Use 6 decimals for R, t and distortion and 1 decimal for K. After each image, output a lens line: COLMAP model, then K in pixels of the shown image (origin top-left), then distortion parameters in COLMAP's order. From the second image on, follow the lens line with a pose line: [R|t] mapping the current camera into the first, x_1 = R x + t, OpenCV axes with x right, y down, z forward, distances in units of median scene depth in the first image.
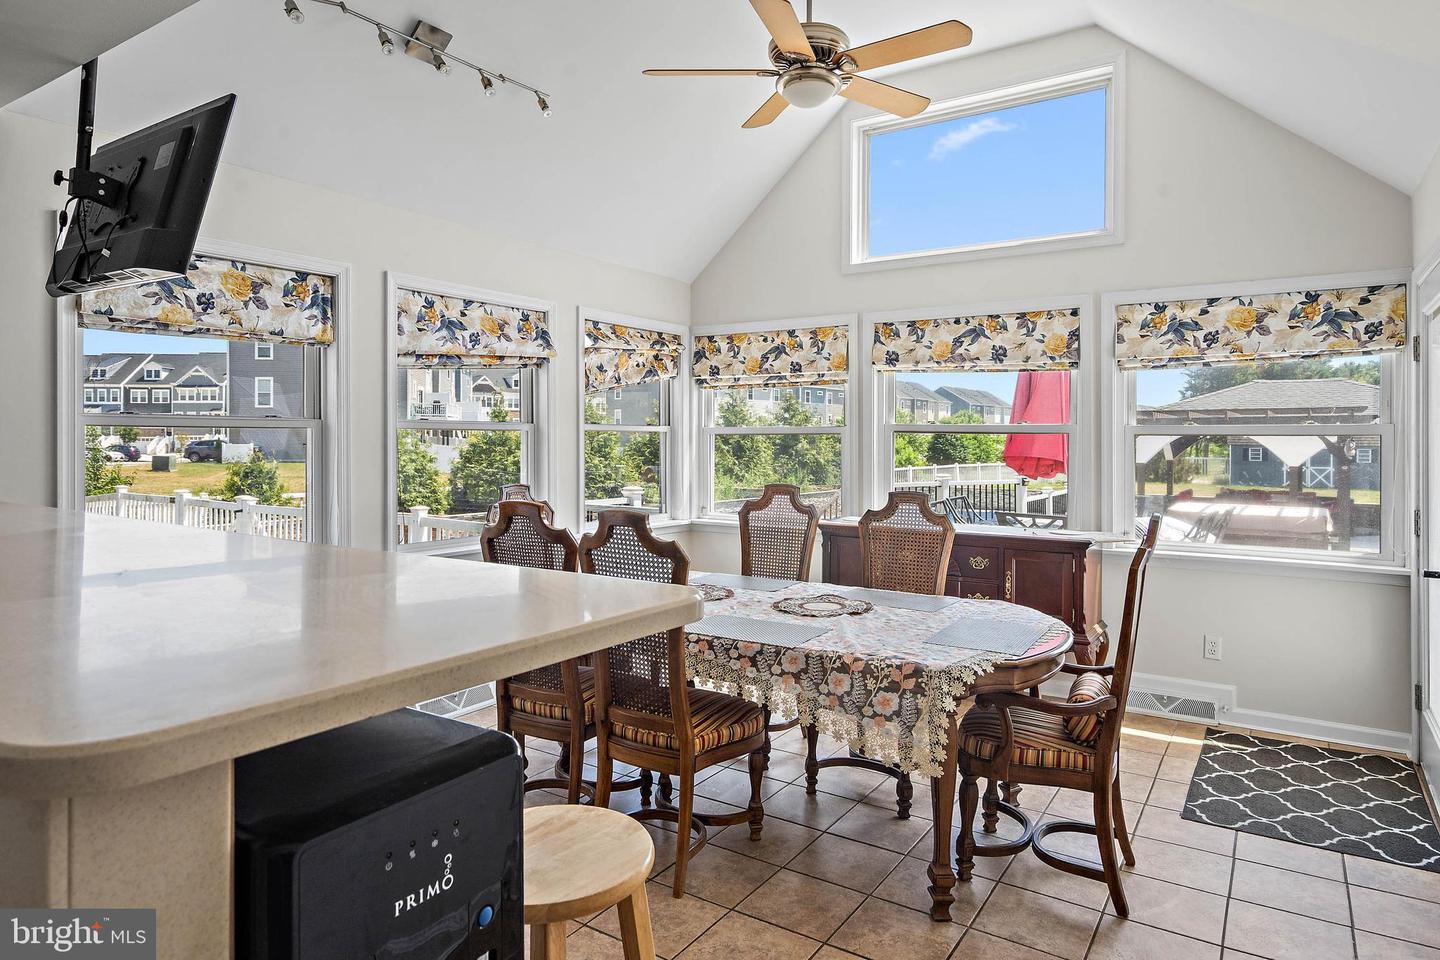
lens RADIAL K [[864.6, 0, 716.8], [0, 864.6, 444.6], [0, 0, 1]] dist [0.004621, 0.002734]
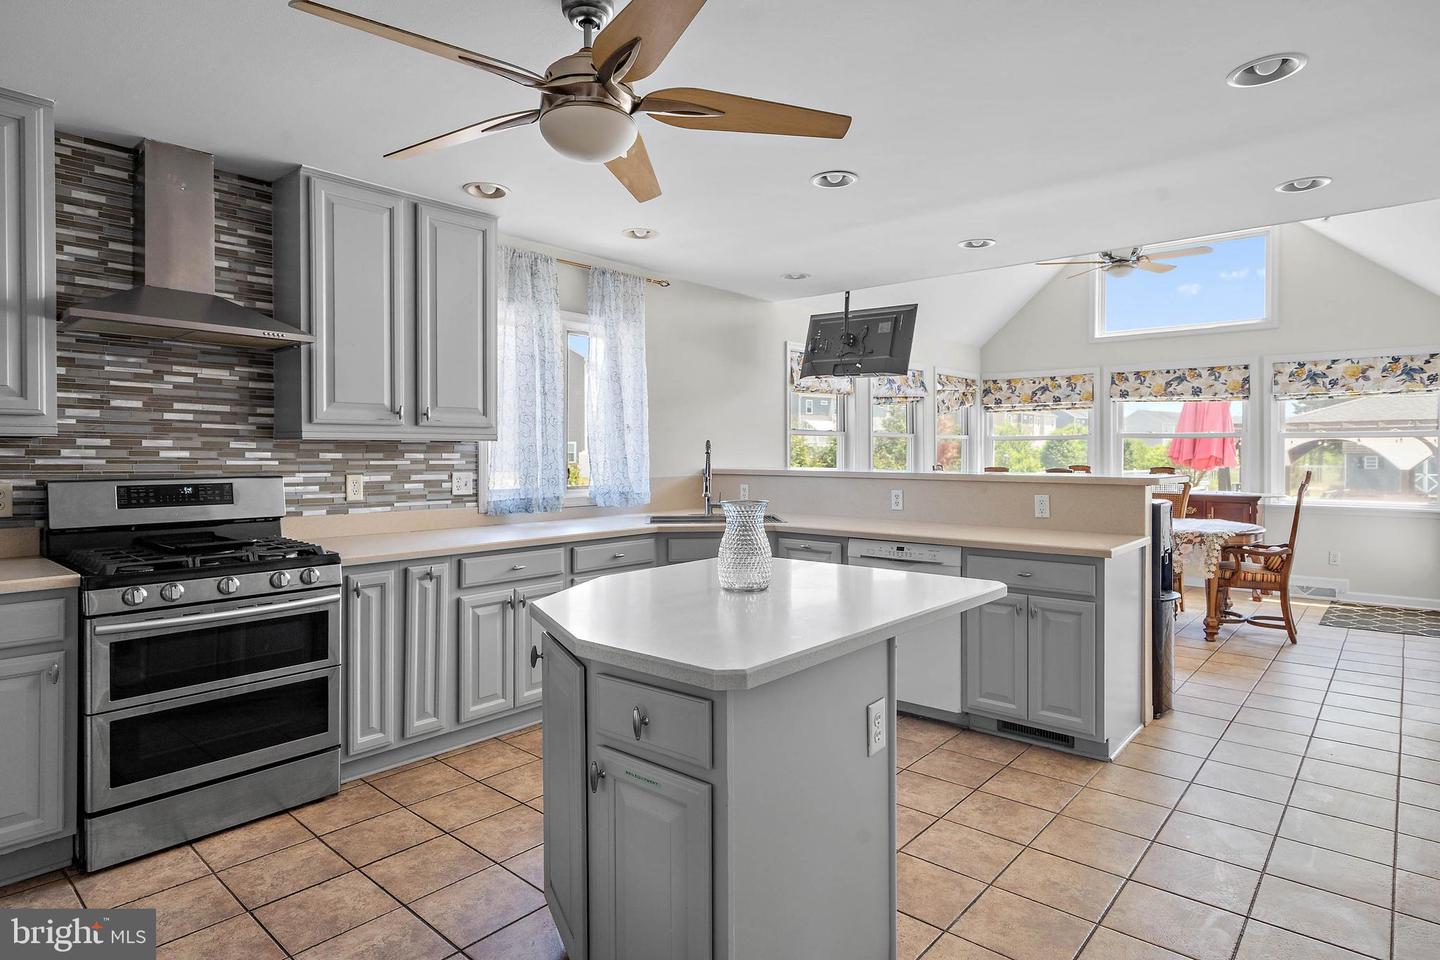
lens RADIAL K [[784.9, 0, 727.9], [0, 784.9, 459.3], [0, 0, 1]] dist [0.005194, 0.003300]
pose [[0.991667, -0.002447, -0.128804, -0.396055], [0.002813, 0.999993, 0.002661, 0.022967], [0.128796, -0.003001, 0.991667, -0.666803]]
